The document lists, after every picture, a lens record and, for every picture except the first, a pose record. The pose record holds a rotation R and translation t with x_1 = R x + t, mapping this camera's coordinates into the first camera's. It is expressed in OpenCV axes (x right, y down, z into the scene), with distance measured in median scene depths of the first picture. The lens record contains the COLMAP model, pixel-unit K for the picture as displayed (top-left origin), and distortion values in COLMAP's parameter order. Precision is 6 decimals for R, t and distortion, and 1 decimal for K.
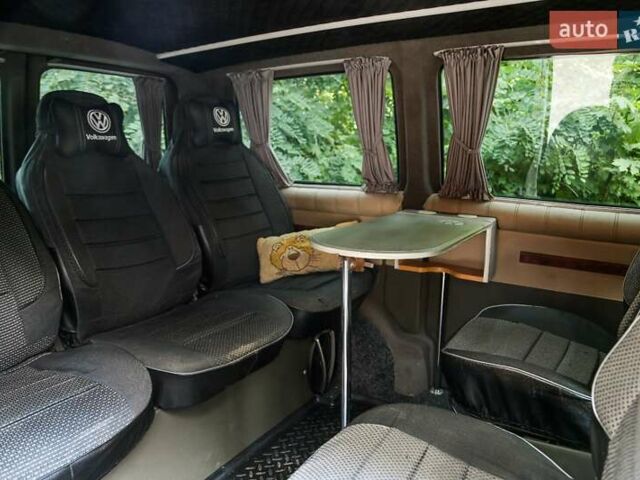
lens RADIAL K [[589.7, 0, 320.0], [0, 589.7, 240.0], [0, 0, 1]] dist [-0.119396, 0.152775]
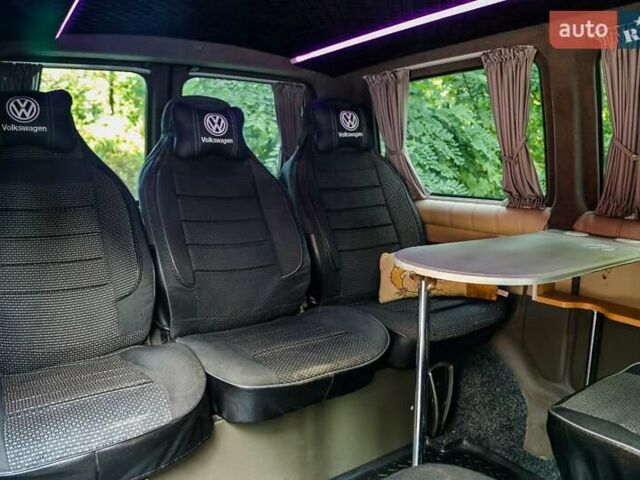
lens RADIAL K [[589.7, 0, 320.0], [0, 589.7, 240.0], [0, 0, 1]] dist [-0.119396, 0.152775]
pose [[0.913010, 0.057506, -0.403863, 0.183676], [-0.073453, 0.997008, -0.024089, 0.006274], [0.401269, 0.051658, 0.914502, 0.131838]]
